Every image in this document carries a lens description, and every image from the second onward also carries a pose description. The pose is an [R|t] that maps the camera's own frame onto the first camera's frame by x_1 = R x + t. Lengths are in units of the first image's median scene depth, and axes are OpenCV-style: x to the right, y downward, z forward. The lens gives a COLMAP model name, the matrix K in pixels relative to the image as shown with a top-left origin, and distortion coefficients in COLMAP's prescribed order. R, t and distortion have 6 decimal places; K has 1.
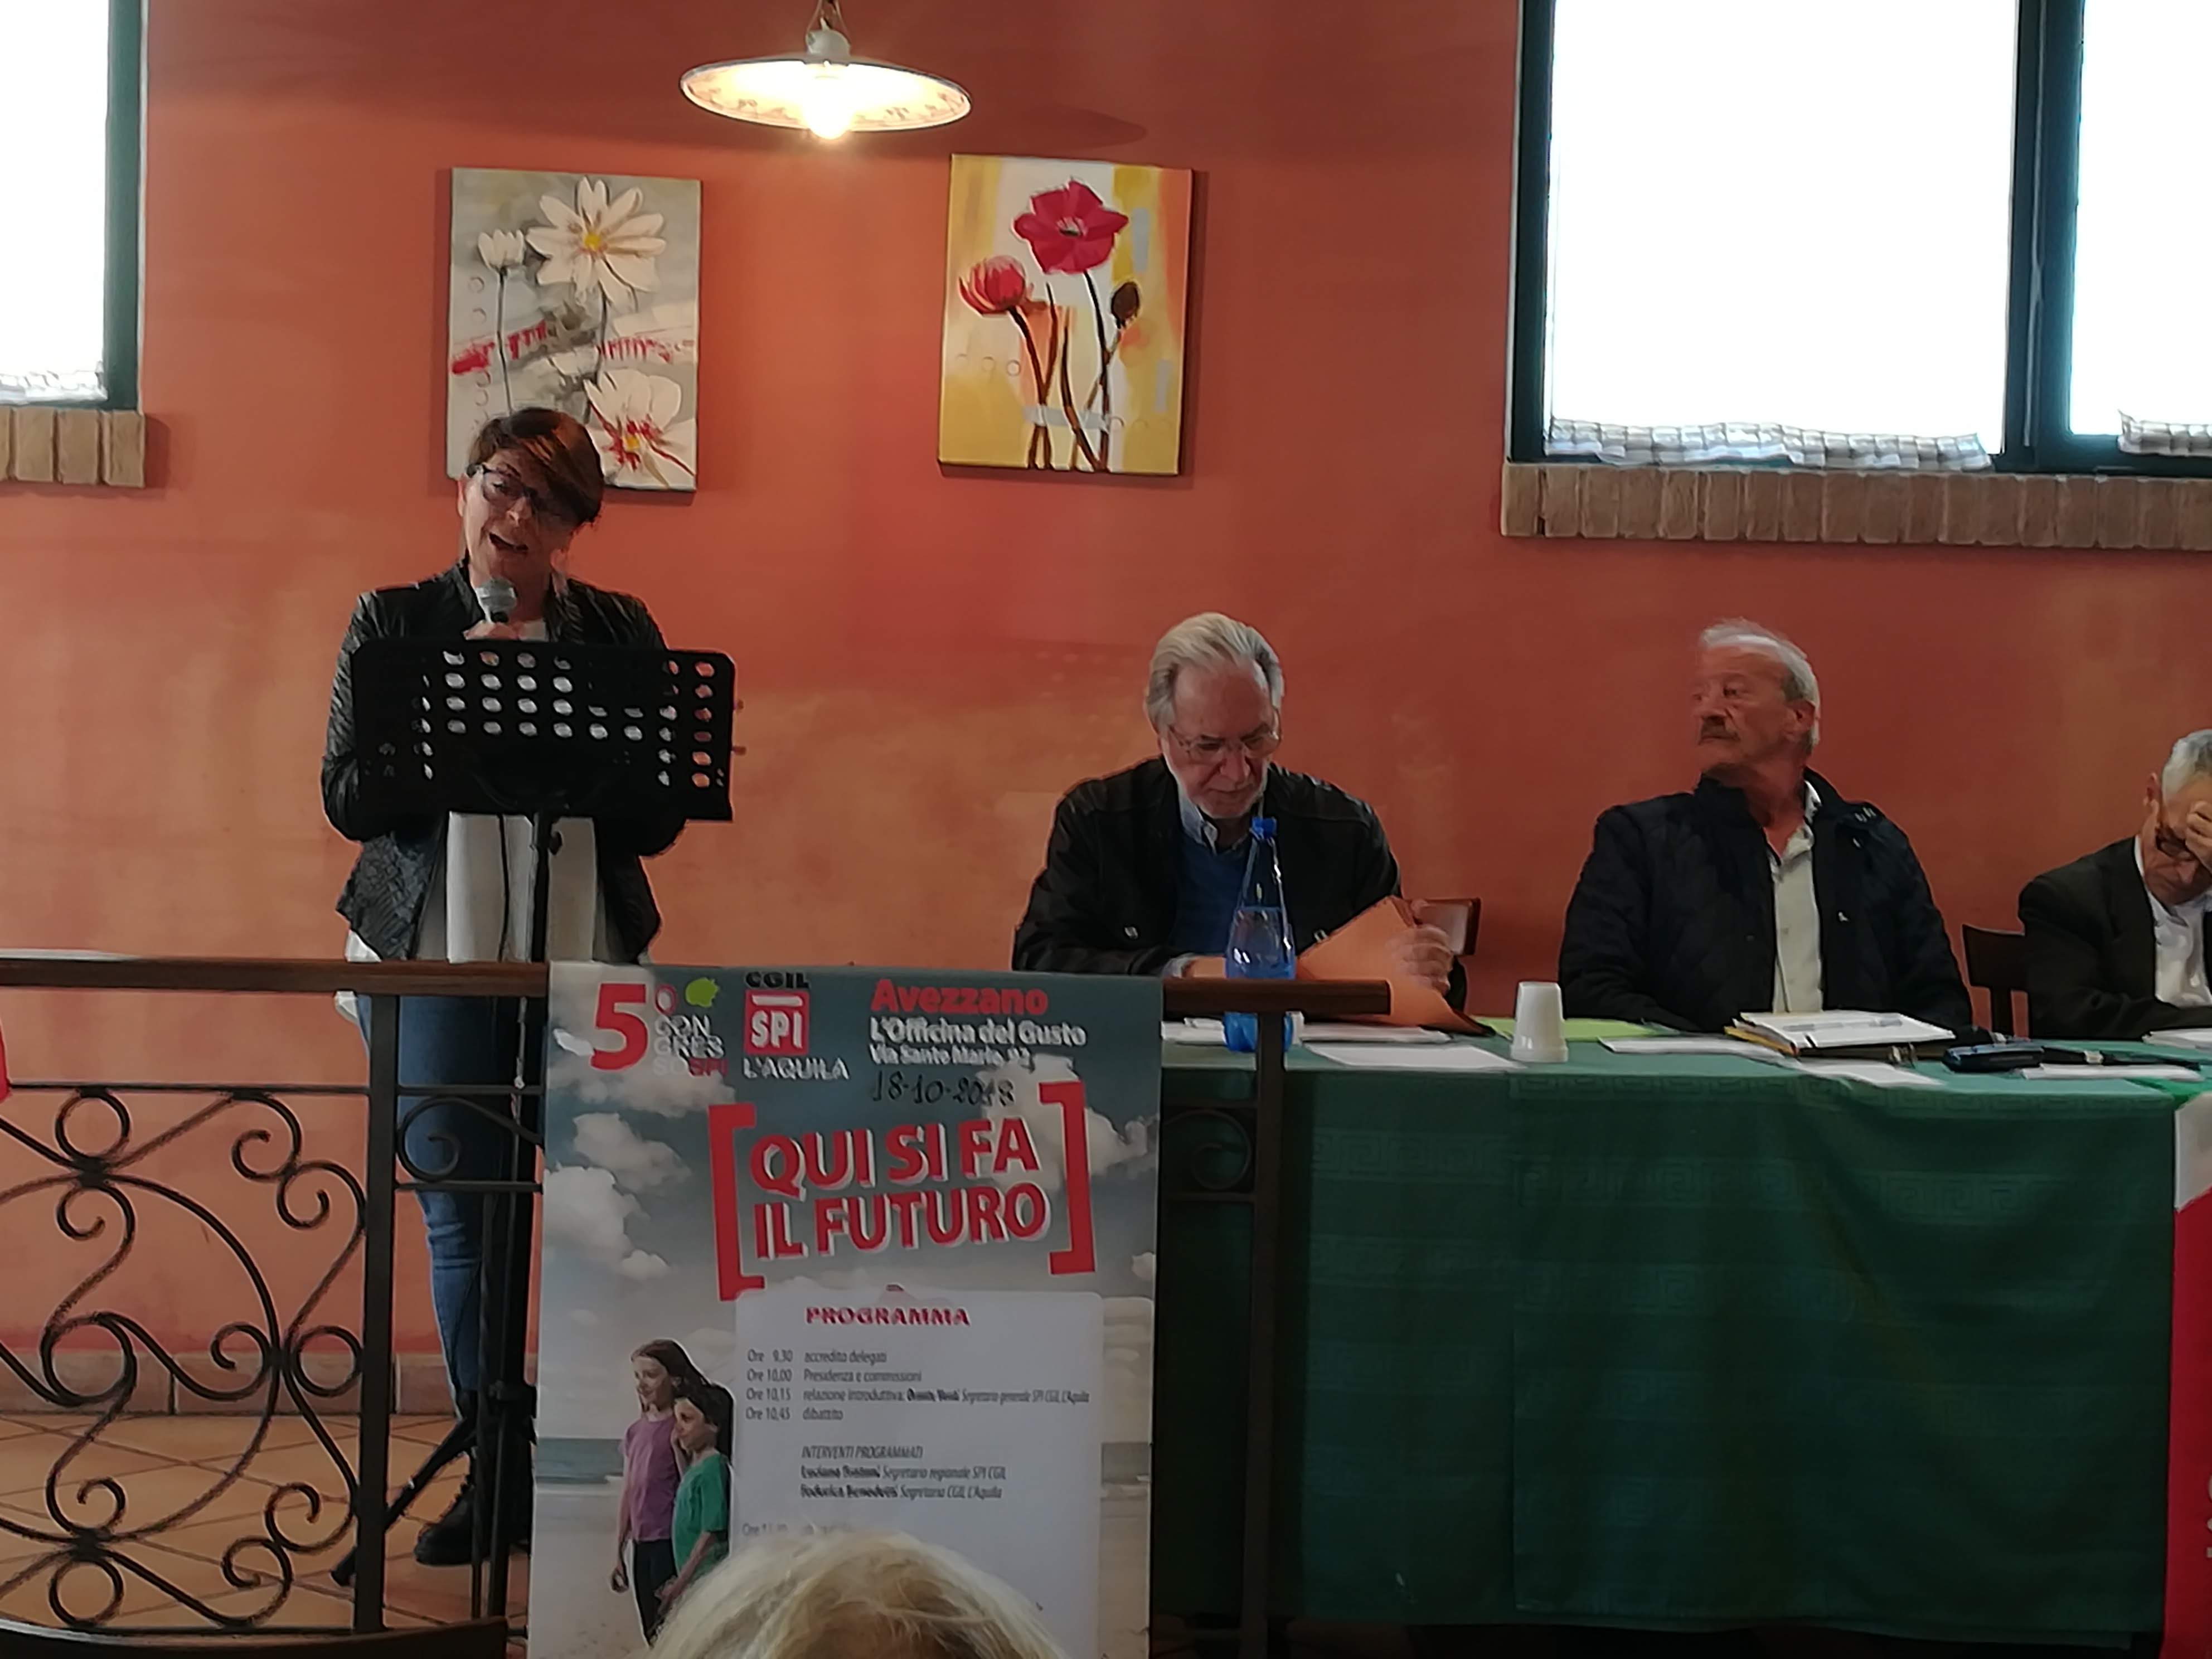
lens RADIAL K [[3594.2, 0, 1005.6], [0, 3594.2, 826.4], [0, 0, 1]] dist [0.498146, -3.480877]
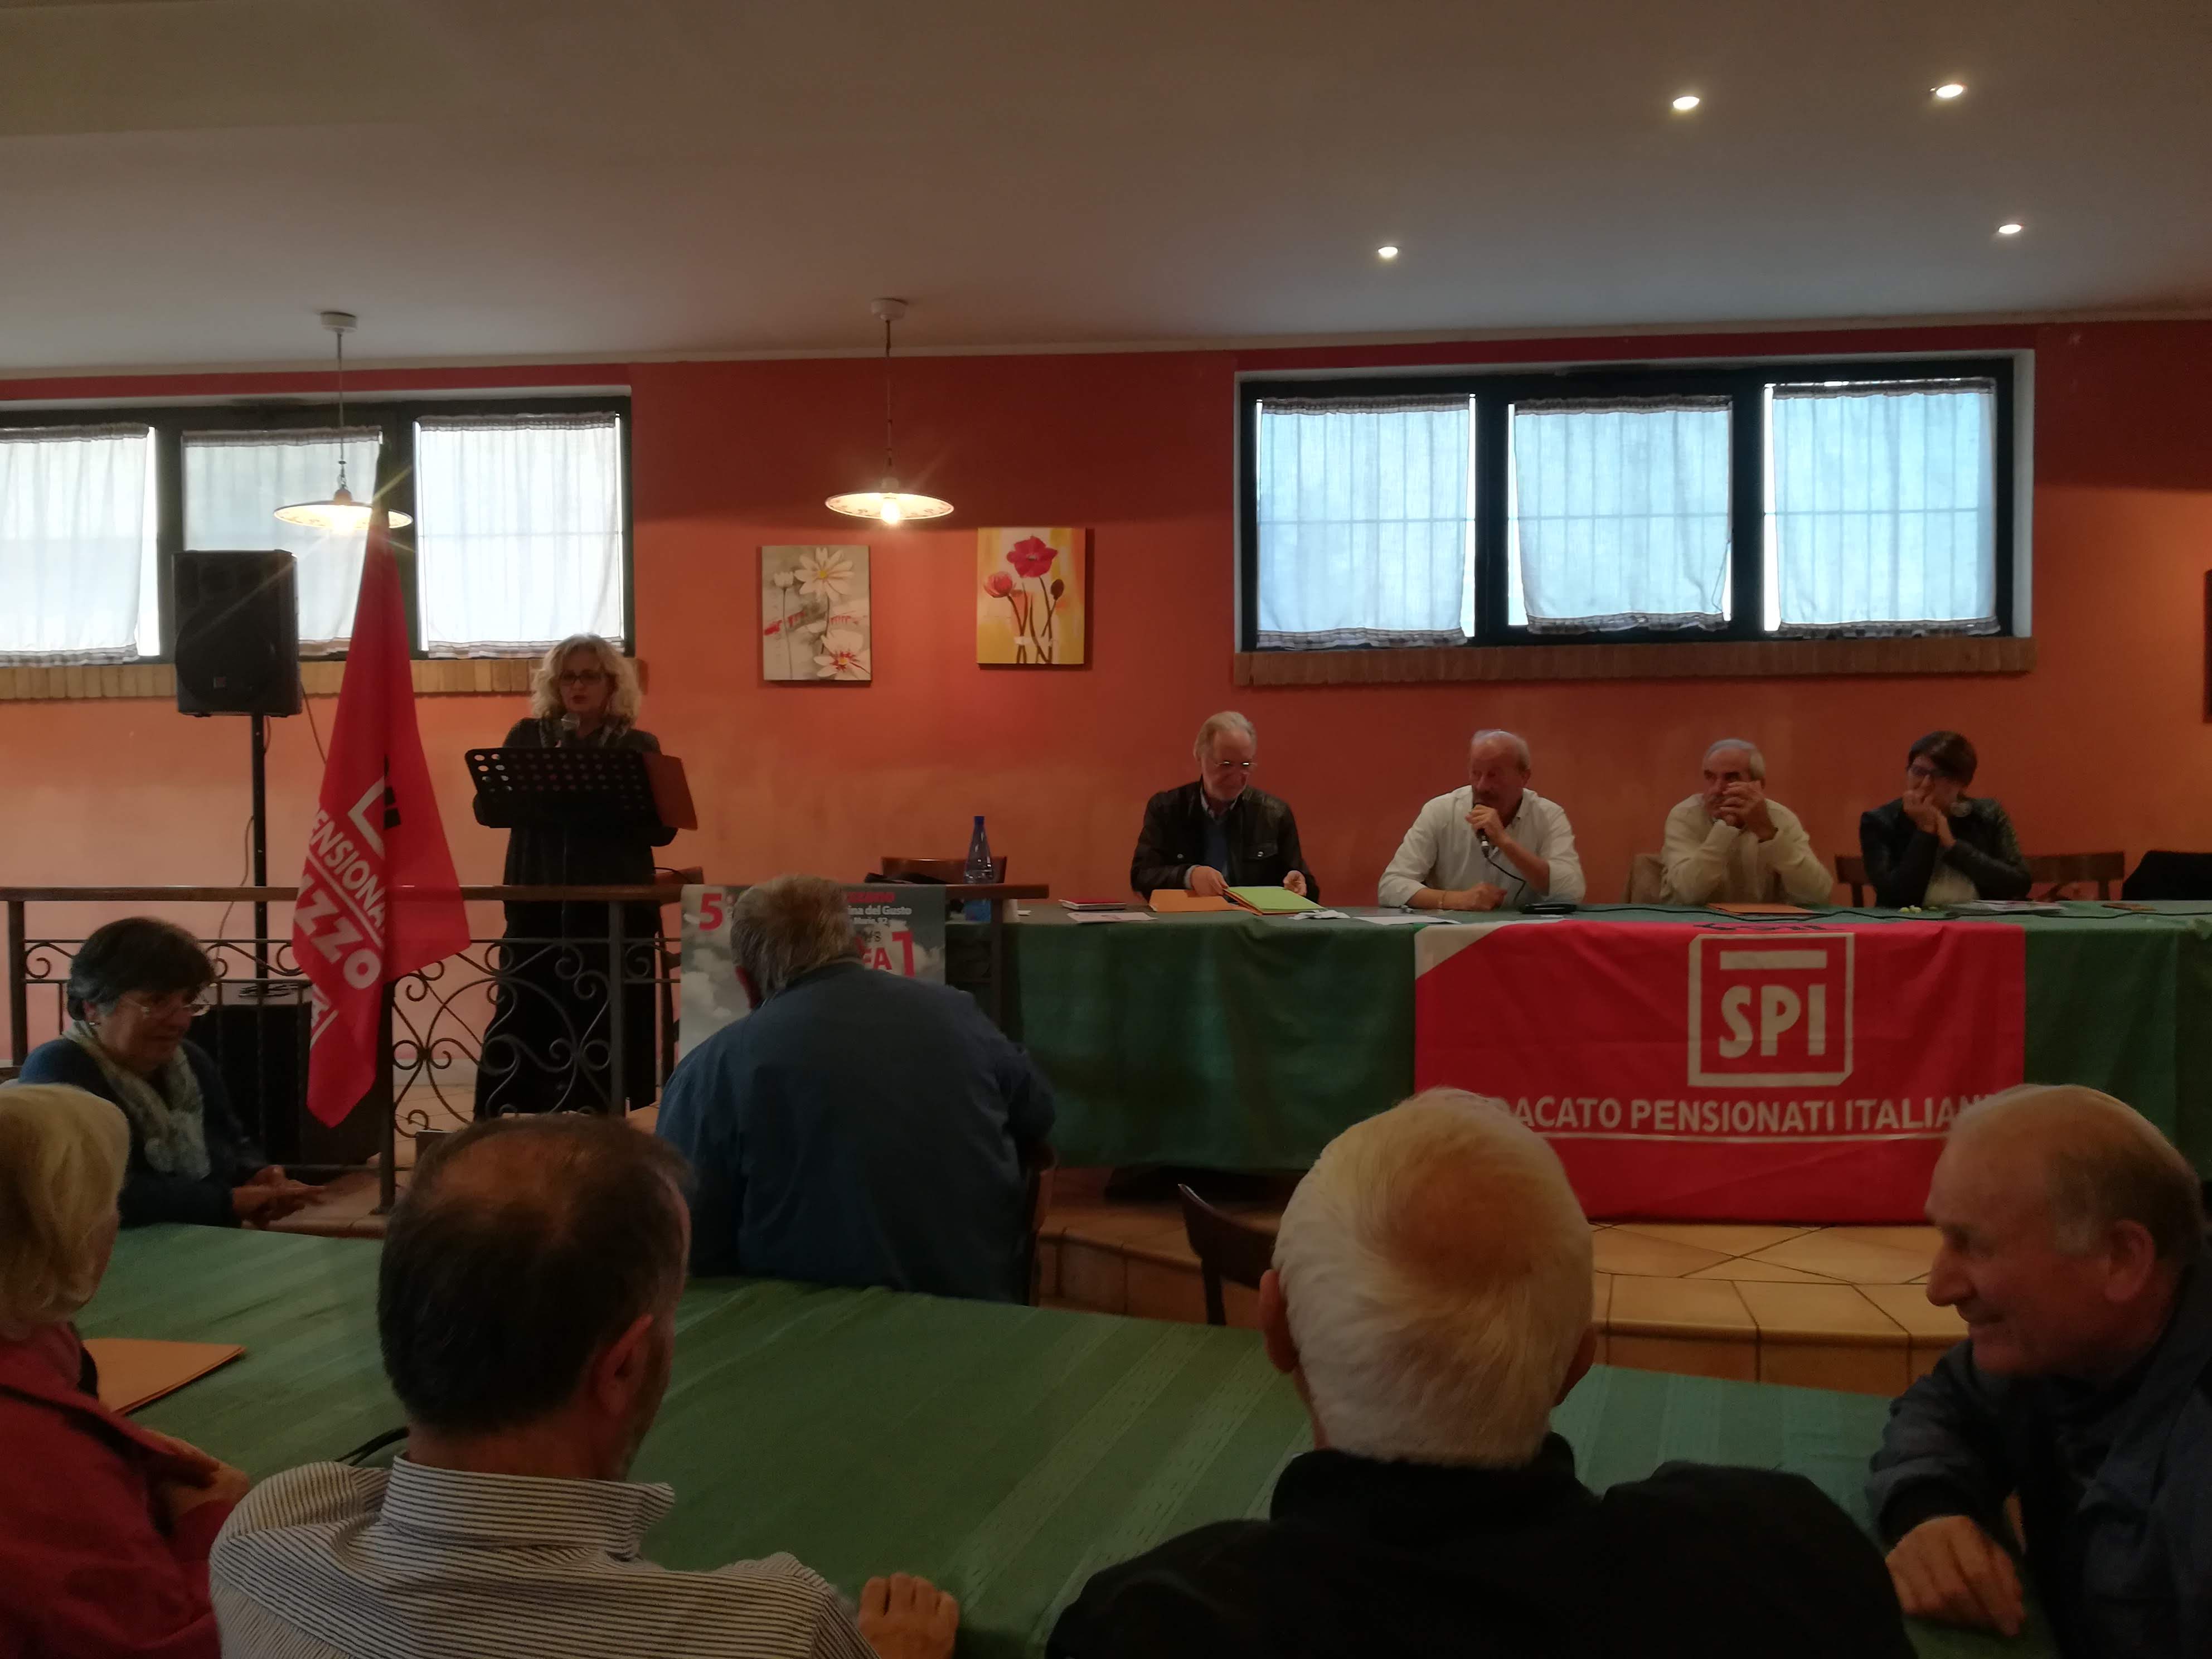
lens RADIAL K [[1734.9, 0, 1098.0], [0, 1734.9, 821.2], [0, 0, 1]] dist [0.103972, -0.186843]
pose [[0.987966, -0.029119, -0.151902, 0.219095], [0.027073, 0.999513, -0.015521, 0.015410], [0.152280, 0.011221, 0.988274, -0.048218]]
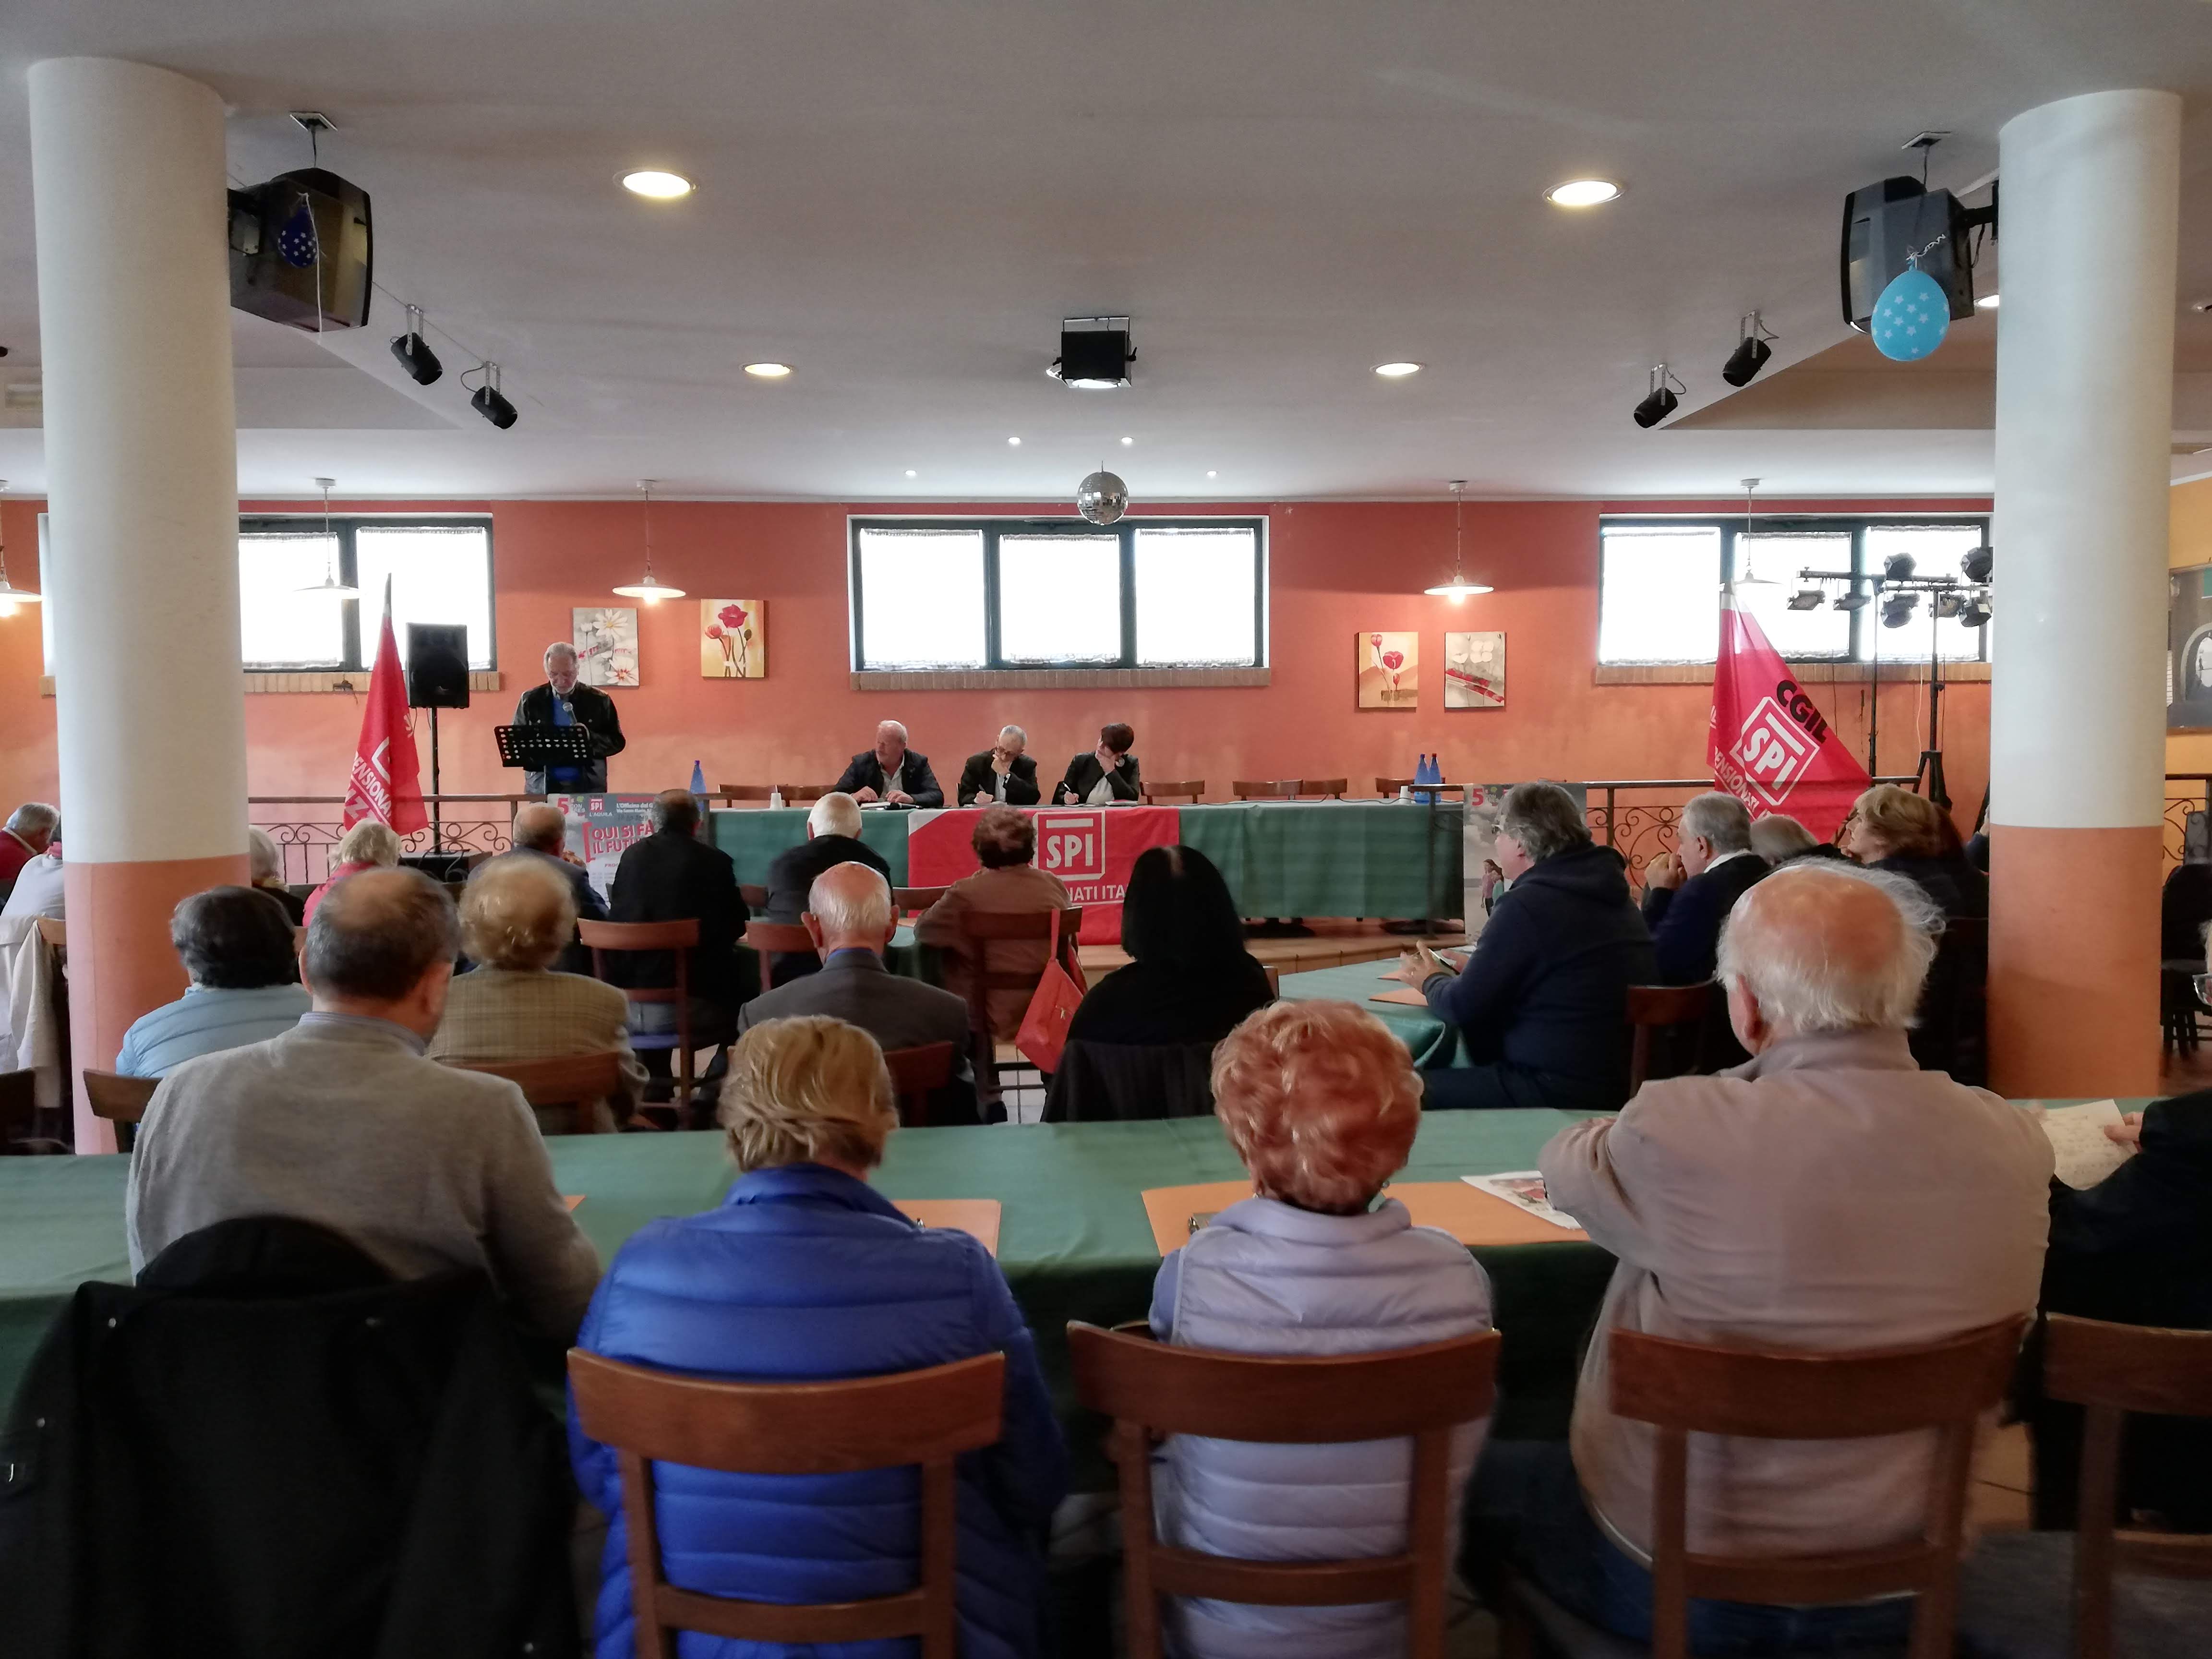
lens RADIAL K [[1725.8, 0, 1106.0], [0, 1725.8, 829.5], [0, 0, 1]] dist [0.076720, -0.001642]
pose [[0.999293, -0.034808, -0.014240, 0.447838], [0.034965, 0.999328, 0.010964, 0.060456], [0.013848, -0.011455, 0.999838, -0.889400]]
